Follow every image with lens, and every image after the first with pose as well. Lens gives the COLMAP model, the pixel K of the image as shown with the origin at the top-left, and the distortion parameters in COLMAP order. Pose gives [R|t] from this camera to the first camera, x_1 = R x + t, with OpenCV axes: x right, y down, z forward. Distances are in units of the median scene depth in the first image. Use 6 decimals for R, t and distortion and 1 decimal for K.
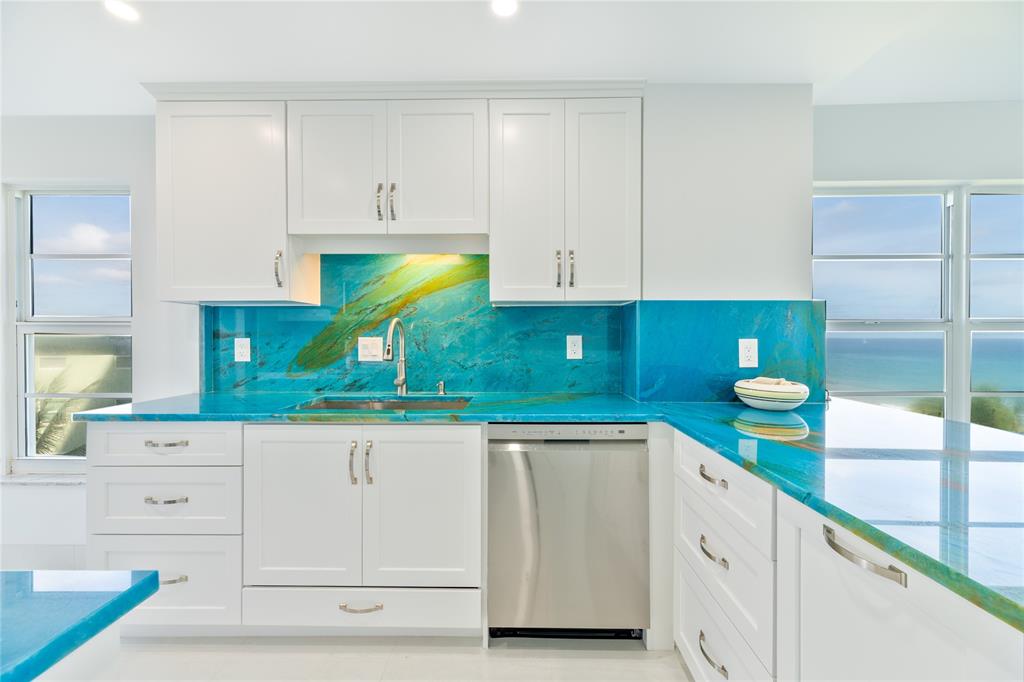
lens RADIAL K [[406.2, 0, 513.7], [0, 406.2, 339.4], [0, 0, 1]] dist [0.001433, 0.000132]
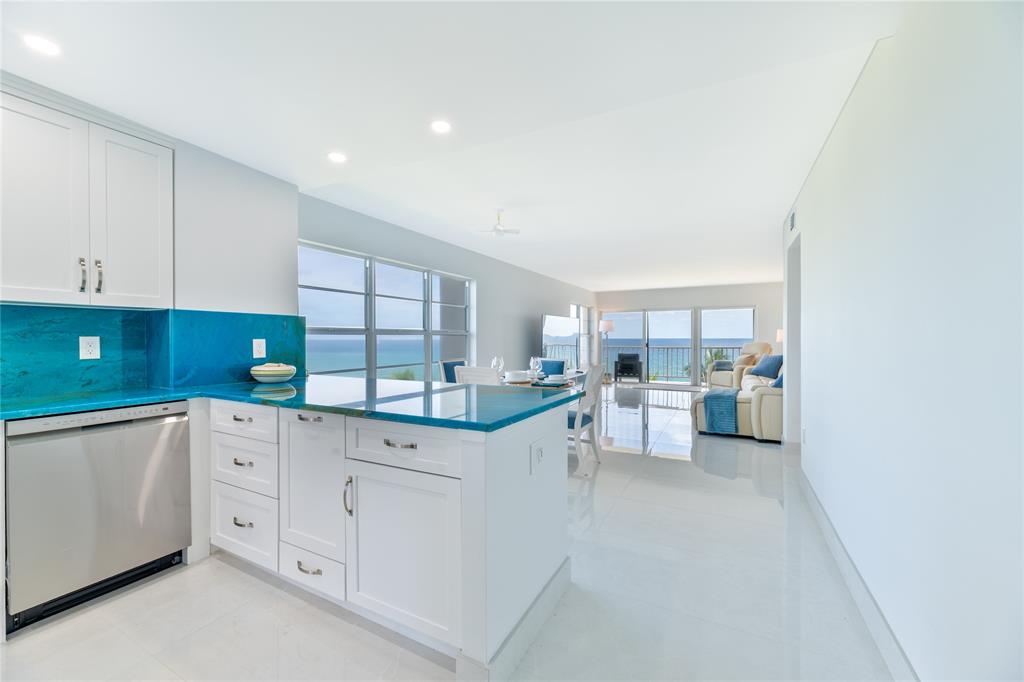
lens RADIAL K [[406.2, 0, 513.7], [0, 406.2, 339.4], [0, 0, 1]] dist [0.001433, 0.000132]
pose [[0.447765, -0.002458, 0.894148, -0.346752], [0.008416, 0.999964, -0.001465, 0.009699], [-0.894112, 0.008181, 0.447769, -0.518021]]
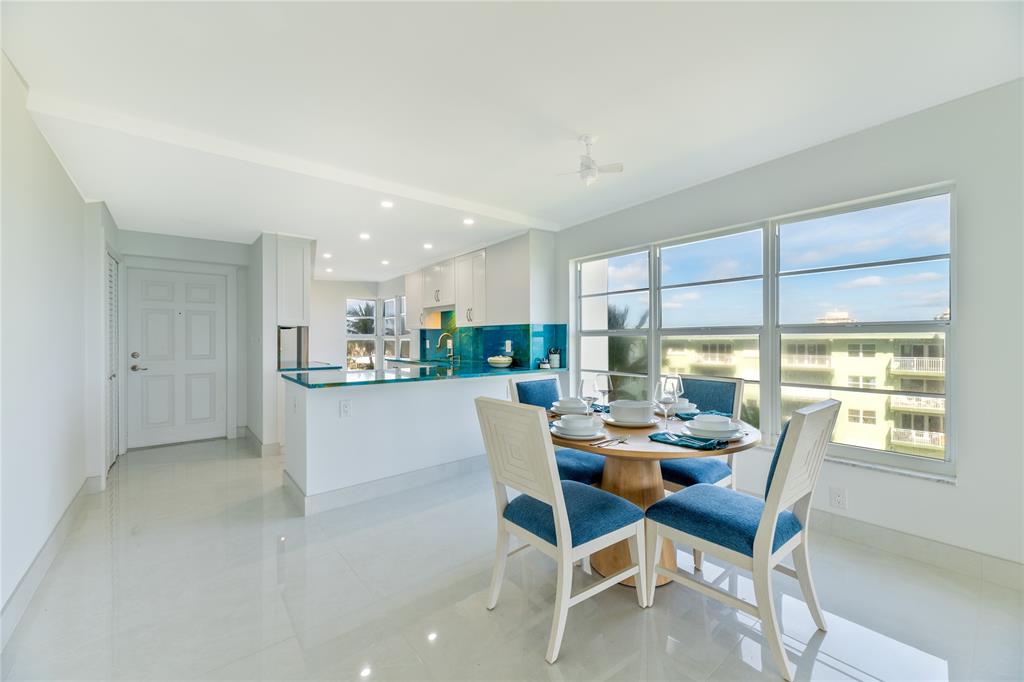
lens RADIAL K [[406.2, 0, 513.7], [0, 406.2, 339.4], [0, 0, 1]] dist [0.001433, 0.000132]
pose [[0.643692, -0.001483, -0.765283, 2.412891], [-0.005100, 0.999968, -0.006228, 0.006823], [0.765268, 0.007912, 0.643664, -0.533936]]
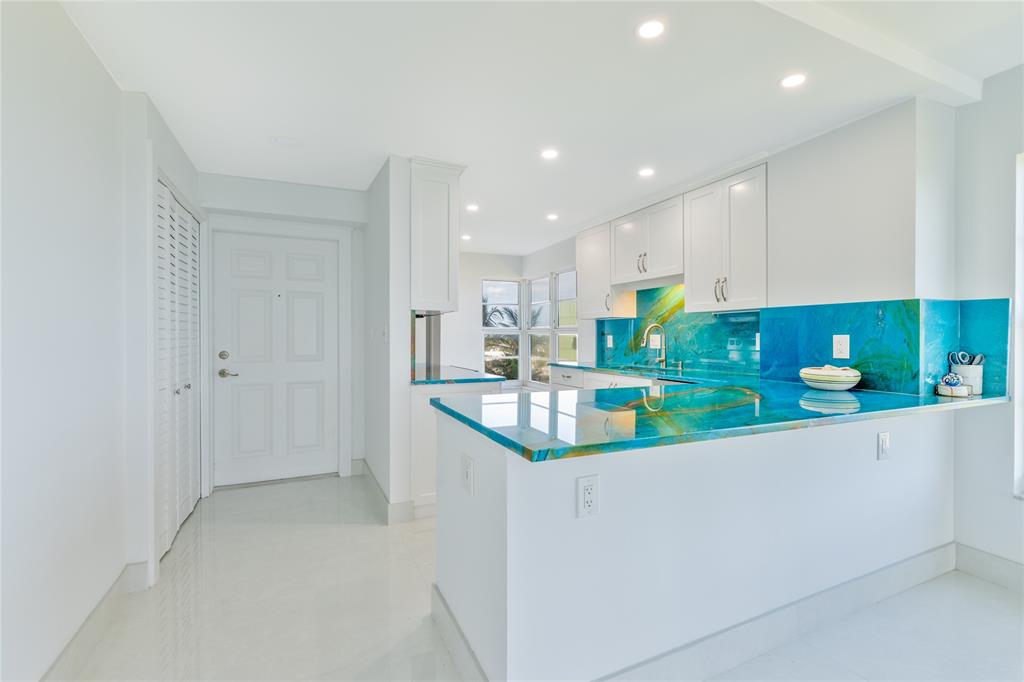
lens RADIAL K [[452.8, 0, 535.1], [0, 452.8, 339.0], [0, 0, 1]] dist [0.000503, -0.000080]
pose [[0.470252, 0.005529, -0.882515, 1.308351], [-0.008383, 0.999963, 0.001798, 0.015558], [0.882493, 0.006552, 0.470281, -0.427937]]
